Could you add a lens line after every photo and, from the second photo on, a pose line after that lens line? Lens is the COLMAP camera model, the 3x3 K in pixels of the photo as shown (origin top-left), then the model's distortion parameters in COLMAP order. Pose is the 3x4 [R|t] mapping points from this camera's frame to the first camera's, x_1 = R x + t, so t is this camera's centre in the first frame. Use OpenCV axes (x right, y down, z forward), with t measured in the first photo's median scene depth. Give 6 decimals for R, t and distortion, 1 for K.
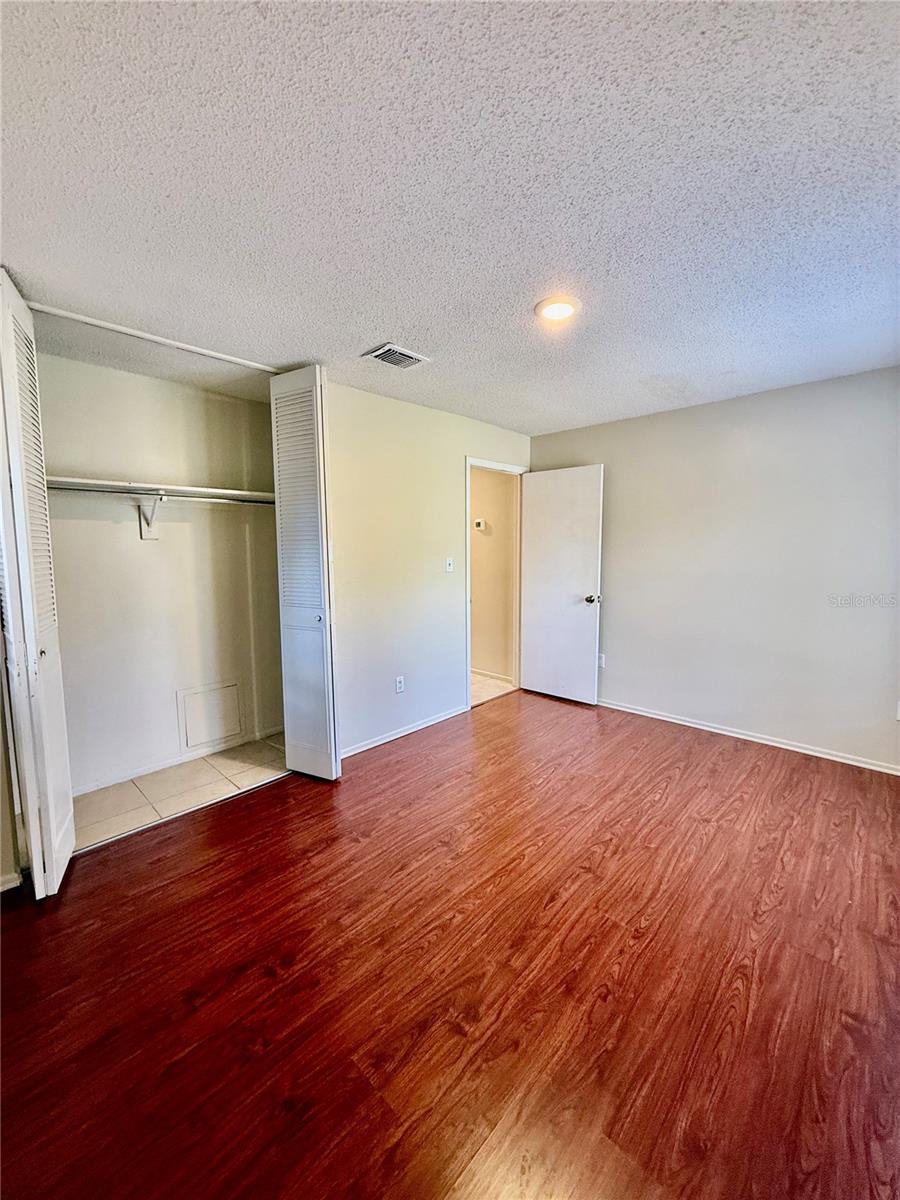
lens RADIAL K [[475.9, 0, 452.3], [0, 475.9, 602.1], [0, 0, 1]] dist [0.001639, -0.000523]
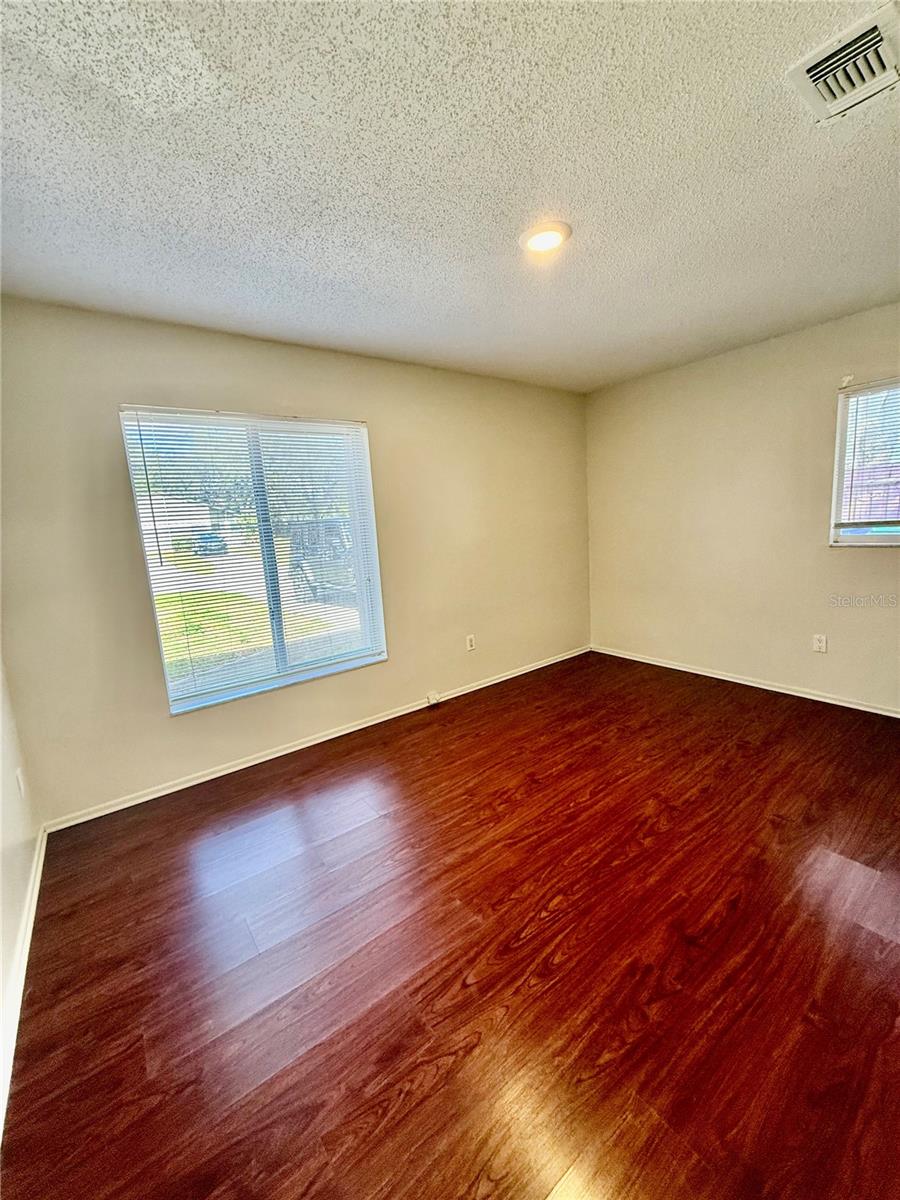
lens RADIAL K [[475.9, 0, 449.9], [0, 475.9, 599.0], [0, 0, 1]] dist [0.001639, -0.000523]
pose [[-0.983231, 0.039654, 0.178003, 0.251945], [0.087946, 0.958176, 0.272331, -0.211499], [-0.159759, 0.283419, -0.945595, 1.930129]]
